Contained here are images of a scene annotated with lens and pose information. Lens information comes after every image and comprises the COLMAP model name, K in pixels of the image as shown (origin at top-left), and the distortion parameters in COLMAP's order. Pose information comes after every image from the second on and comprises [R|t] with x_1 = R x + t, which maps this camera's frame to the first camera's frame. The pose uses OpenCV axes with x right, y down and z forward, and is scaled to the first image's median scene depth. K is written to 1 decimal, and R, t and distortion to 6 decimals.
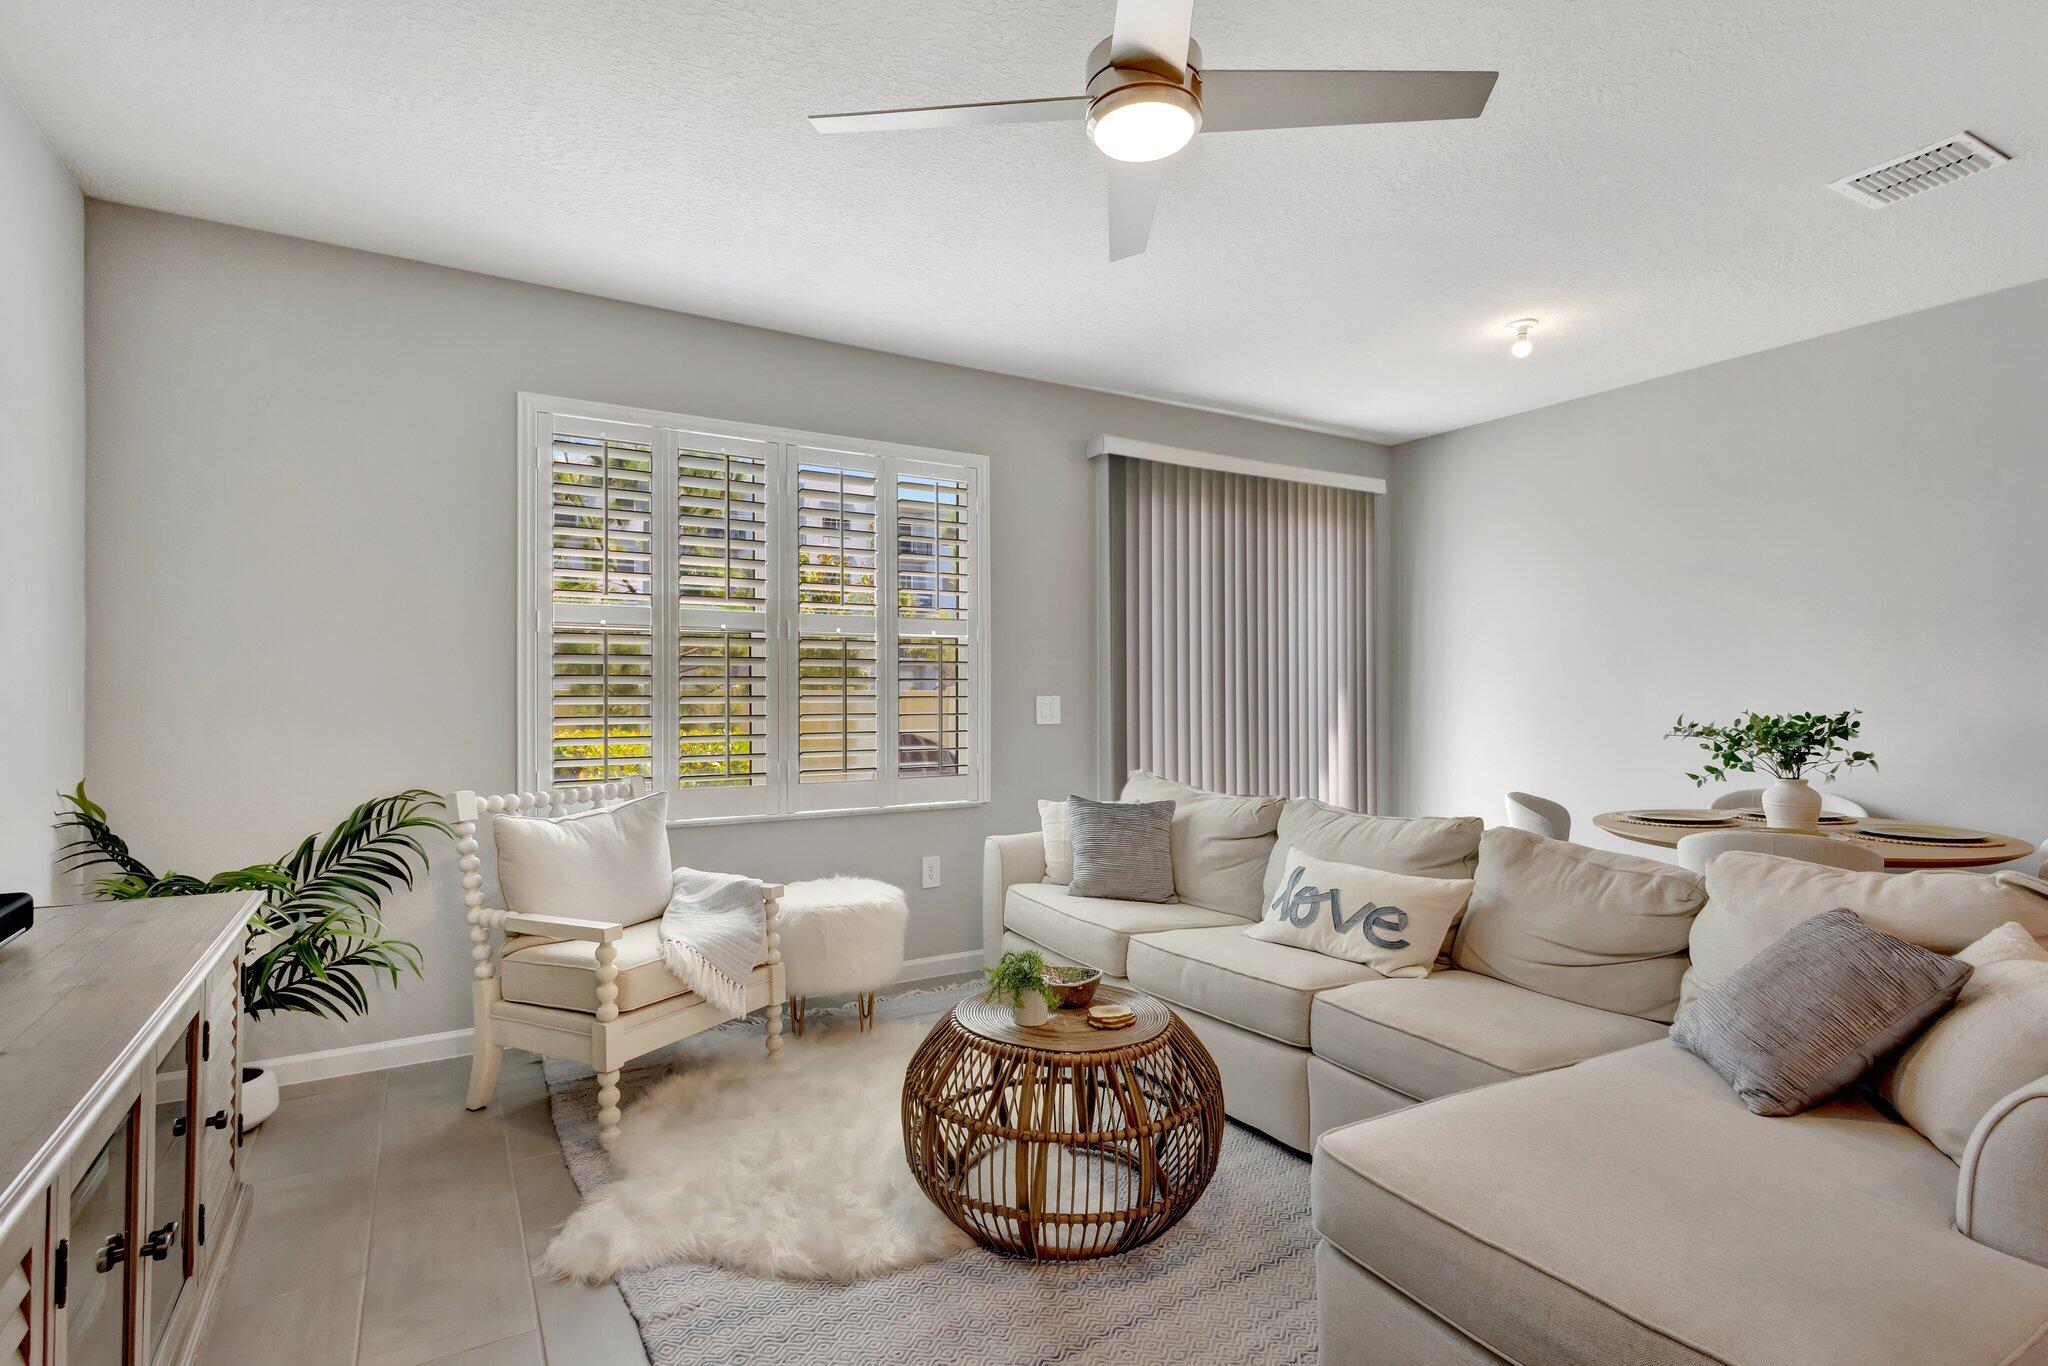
lens RADIAL K [[973.9, 0, 1056.8], [0, 973.9, 682.9], [0, 0, 1]] dist [0.002078, -0.000636]
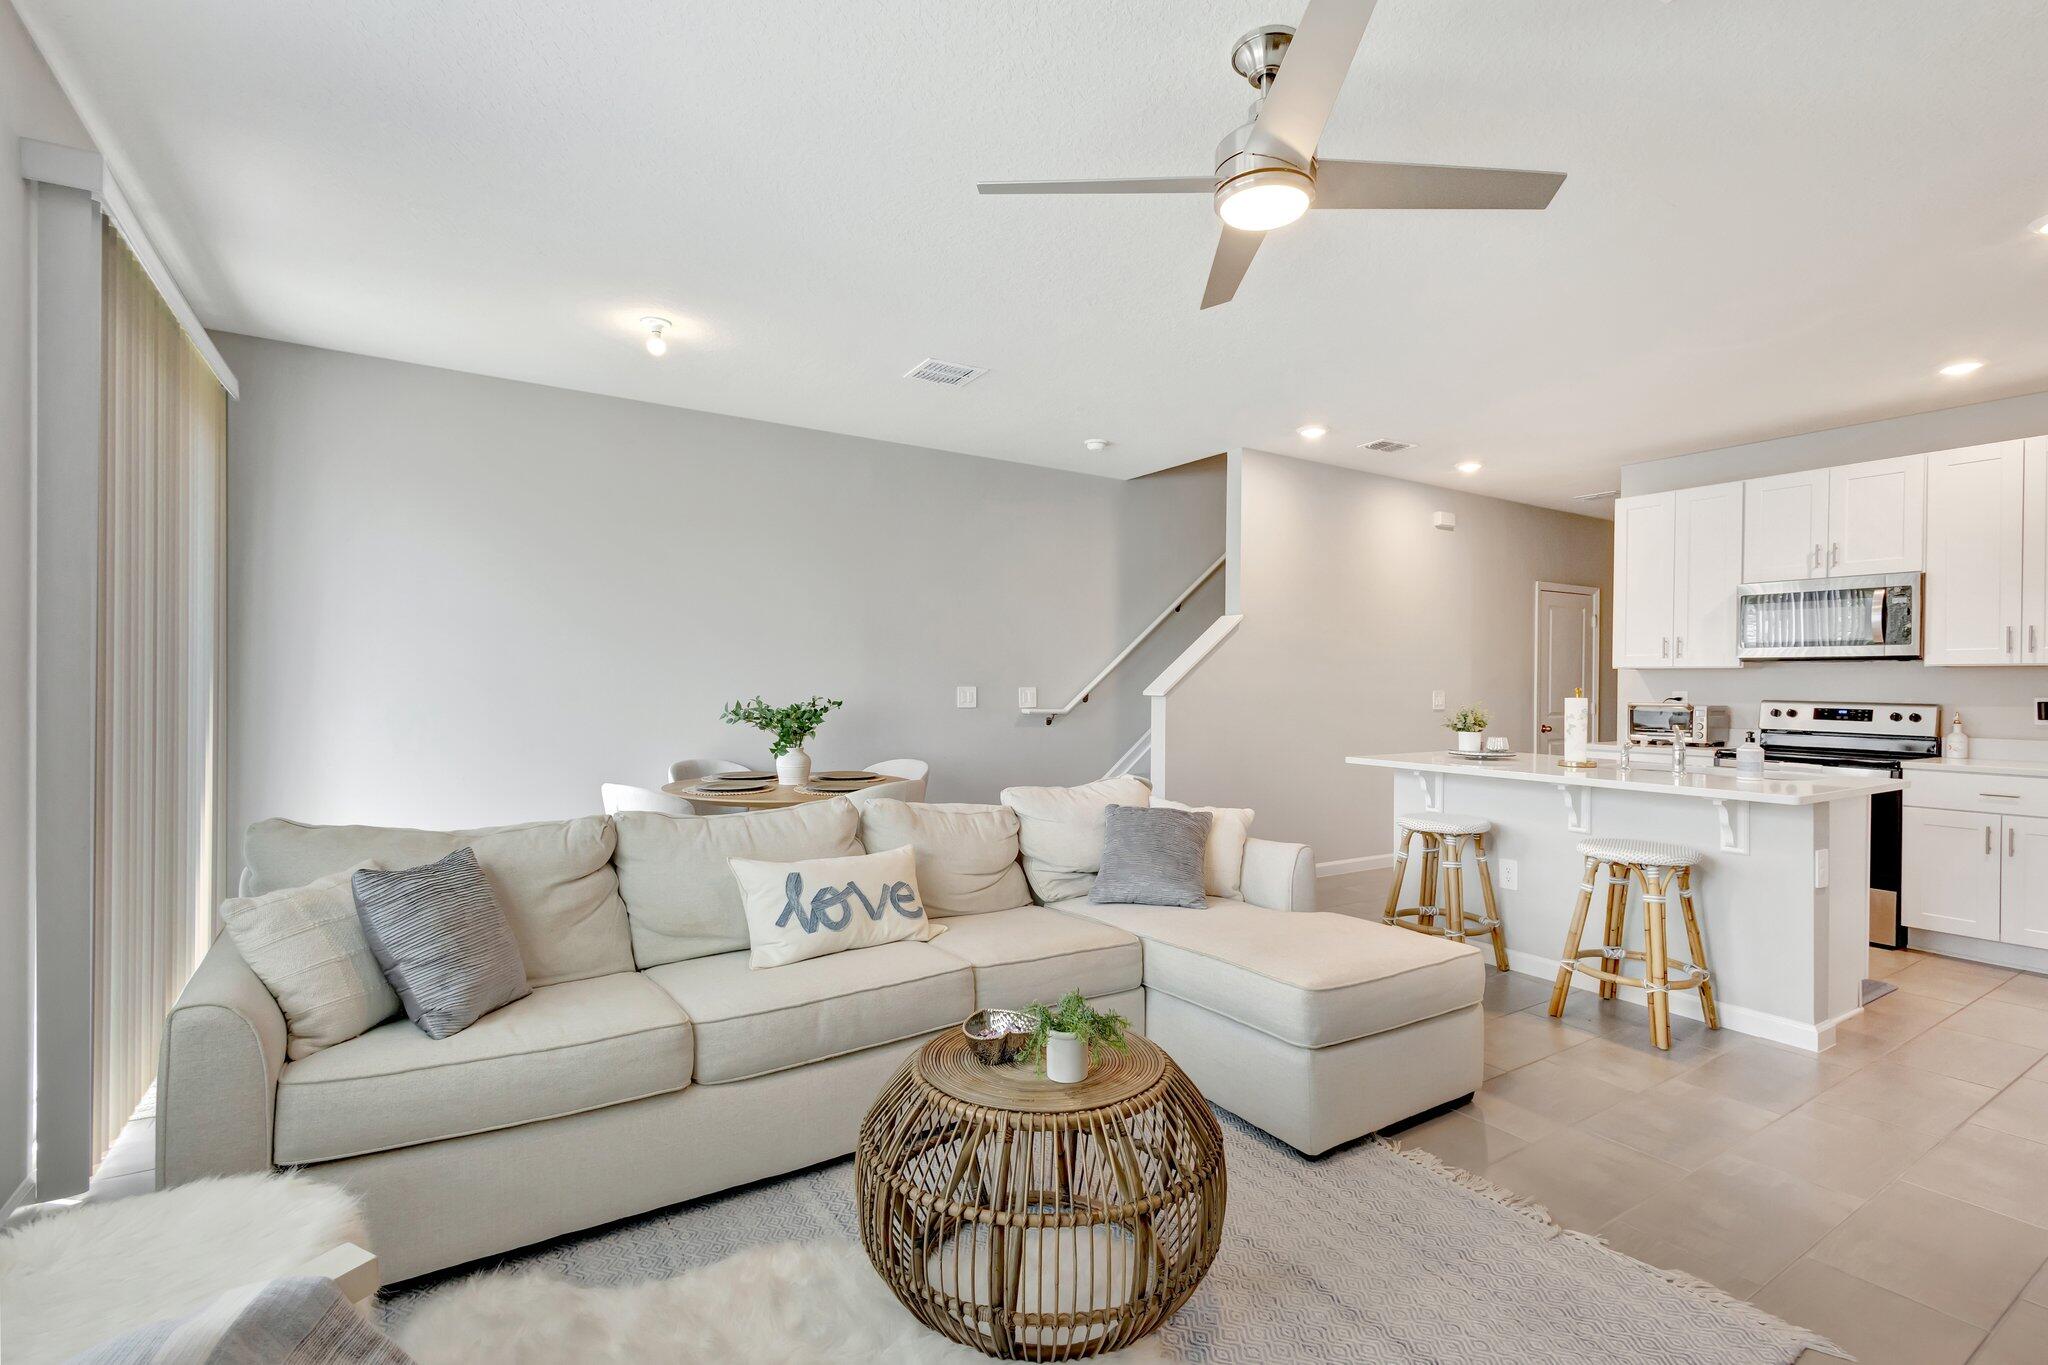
lens RADIAL K [[938.2, 0, 1015.6], [0, 938.2, 689.3], [0, 0, 1]] dist [0.000705, -0.001072]
pose [[-0.008934, -0.000927, 0.999960, -0.544770], [-0.019599, 0.999808, 0.000752, 0.006416], [-0.999768, -0.019591, -0.008950, 0.671401]]
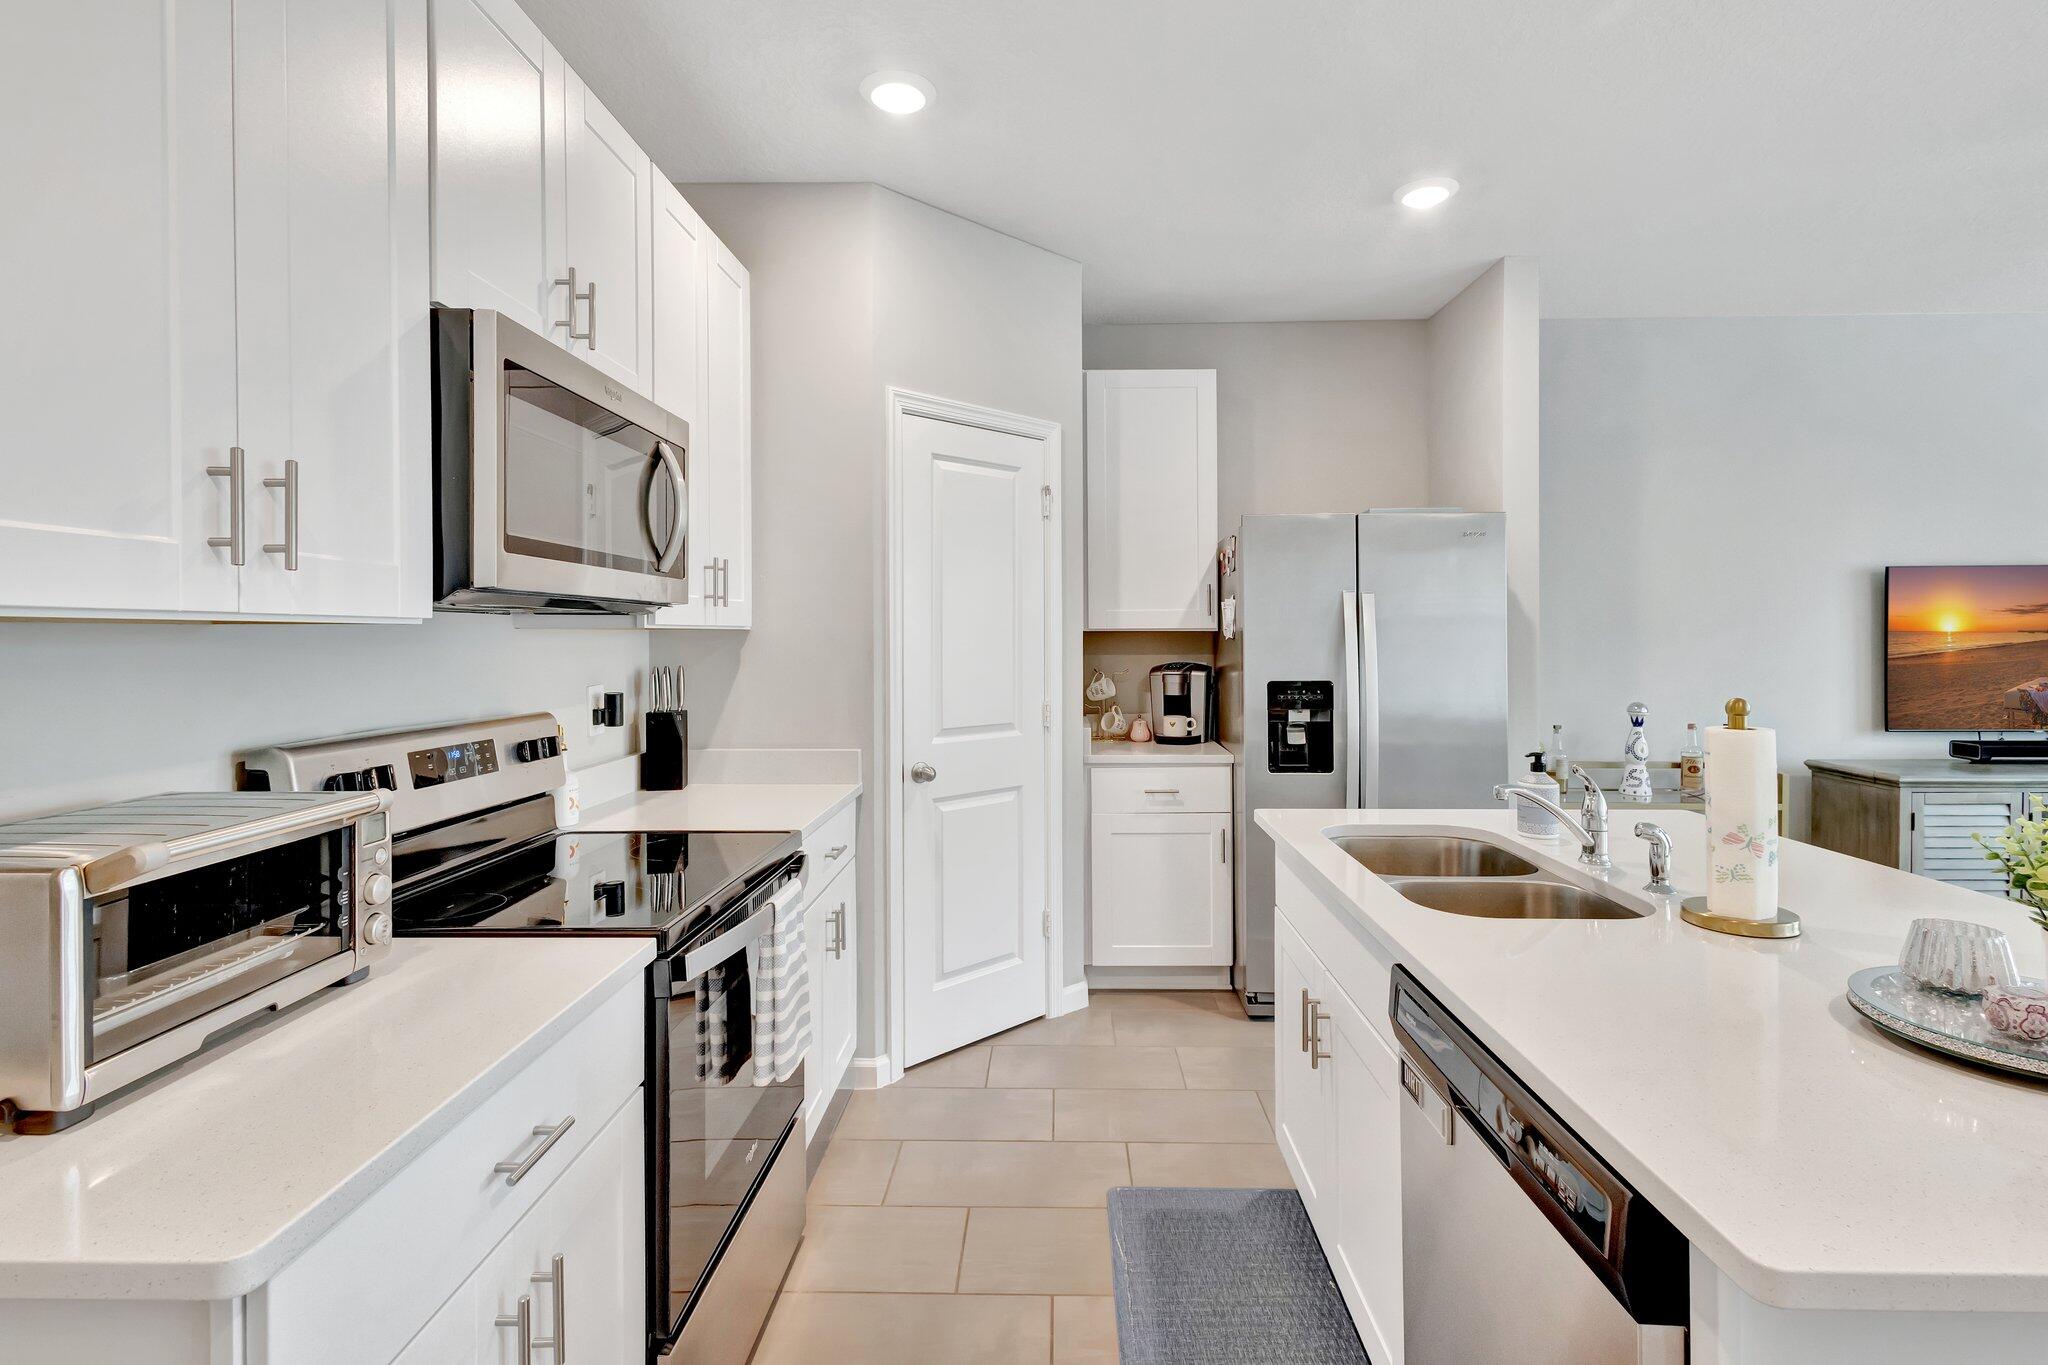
lens RADIAL K [[957.1, 0, 1036.8], [0, 957.1, 640.2], [0, 0, 1]] dist [0.003921, -0.000044]
pose [[-0.544225, 0.010741, -0.838870, 1.057755], [0.015787, 0.999872, 0.002561, -0.037349], [0.838791, -0.011849, -0.544325, -0.038456]]
